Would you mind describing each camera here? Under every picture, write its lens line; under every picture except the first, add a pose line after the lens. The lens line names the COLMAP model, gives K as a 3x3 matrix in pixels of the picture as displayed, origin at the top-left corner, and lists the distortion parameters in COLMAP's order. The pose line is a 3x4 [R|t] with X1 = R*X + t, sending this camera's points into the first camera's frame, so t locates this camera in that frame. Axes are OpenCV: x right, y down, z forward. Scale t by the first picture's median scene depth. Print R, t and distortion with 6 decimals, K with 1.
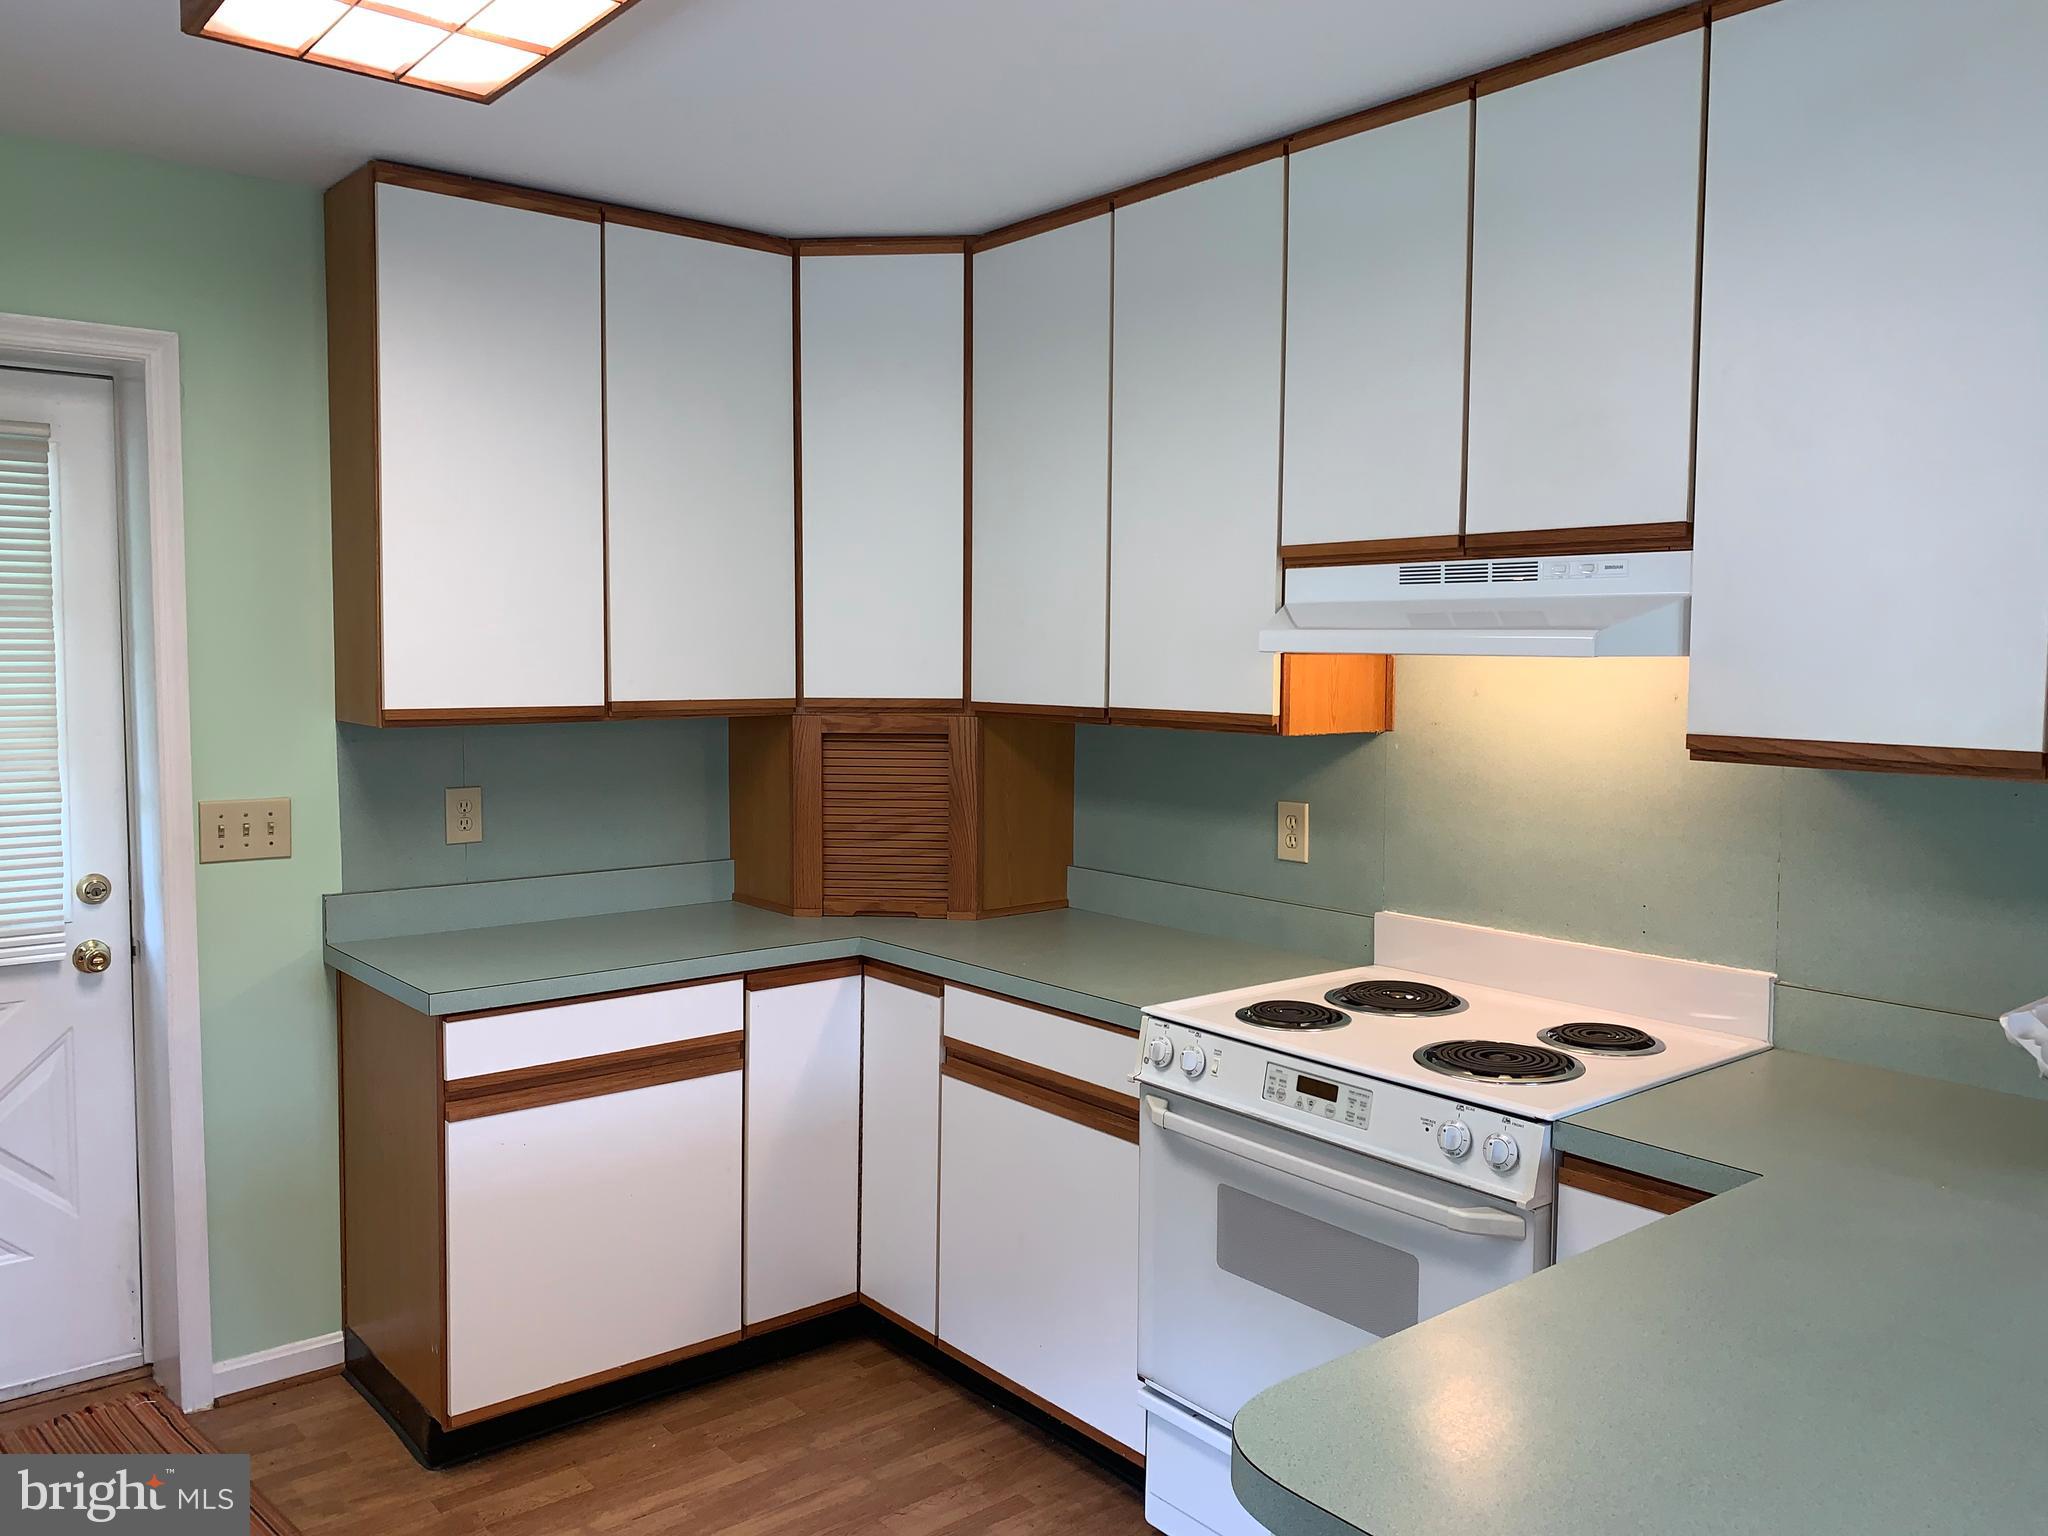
lens RADIAL K [[1547.3, 0, 1019.5], [0, 1547.3, 756.1], [0, 0, 1]] dist [-0.029928, 0.005920]
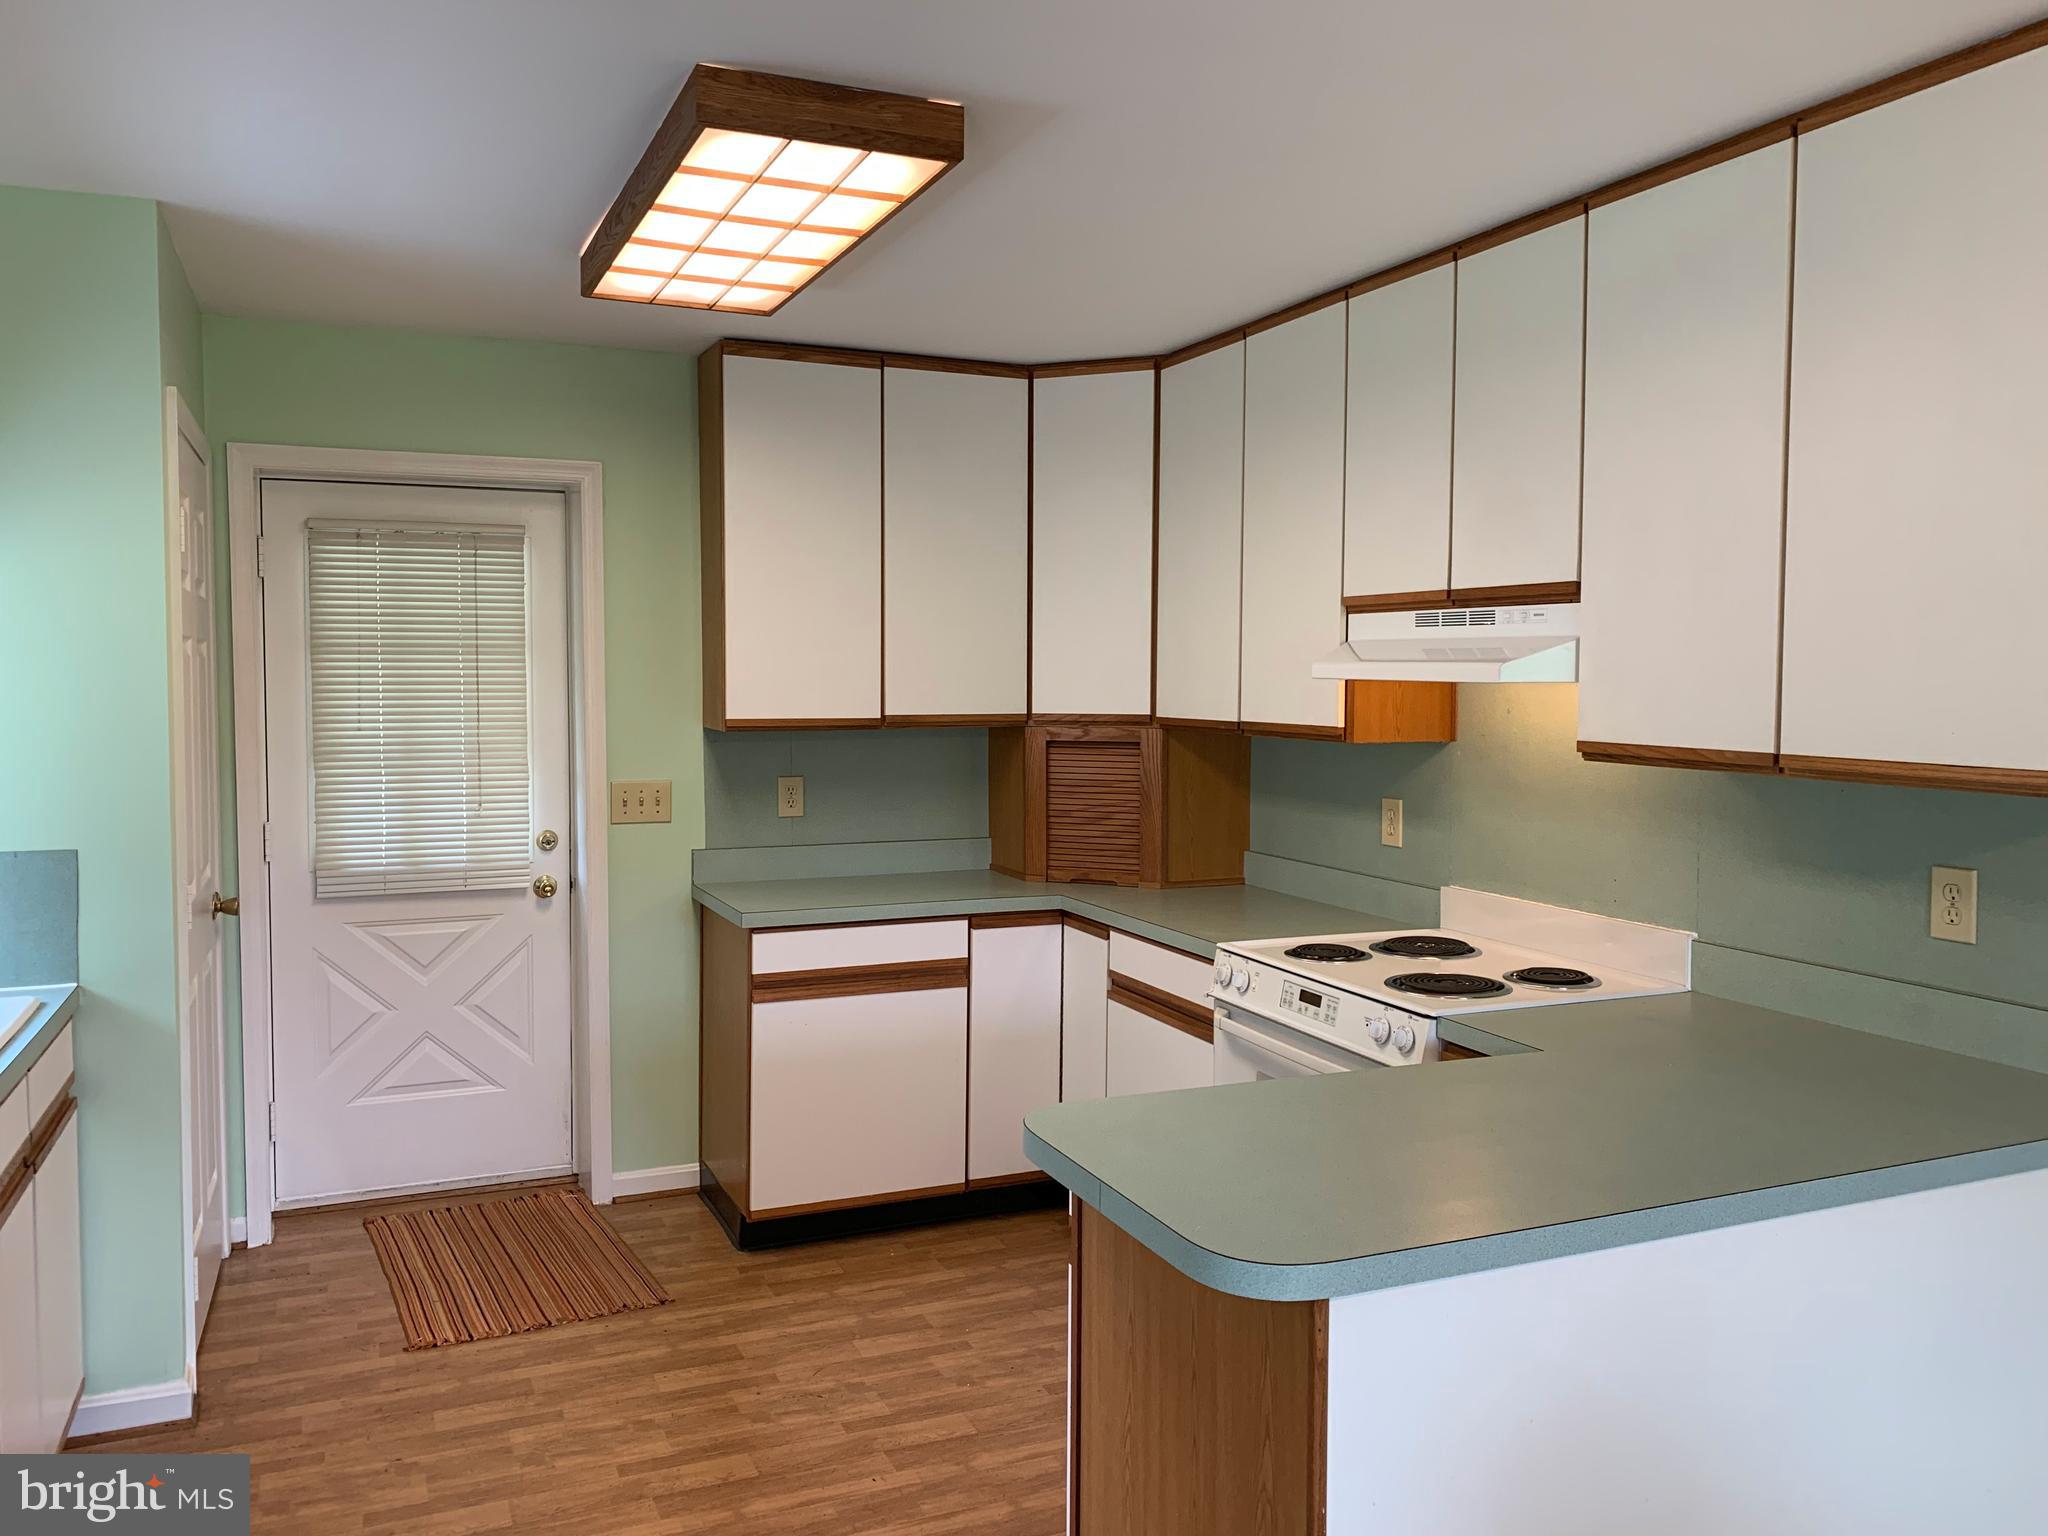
lens RADIAL K [[1547.3, 0, 1026.6], [0, 1547.3, 765.6], [0, 0, 1]] dist [-0.029928, 0.005920]
pose [[0.959353, 0.015167, -0.281800, 0.253782], [-0.018126, 0.999805, -0.007895, 0.018923], [0.281625, 0.012682, 0.959441, -0.291836]]
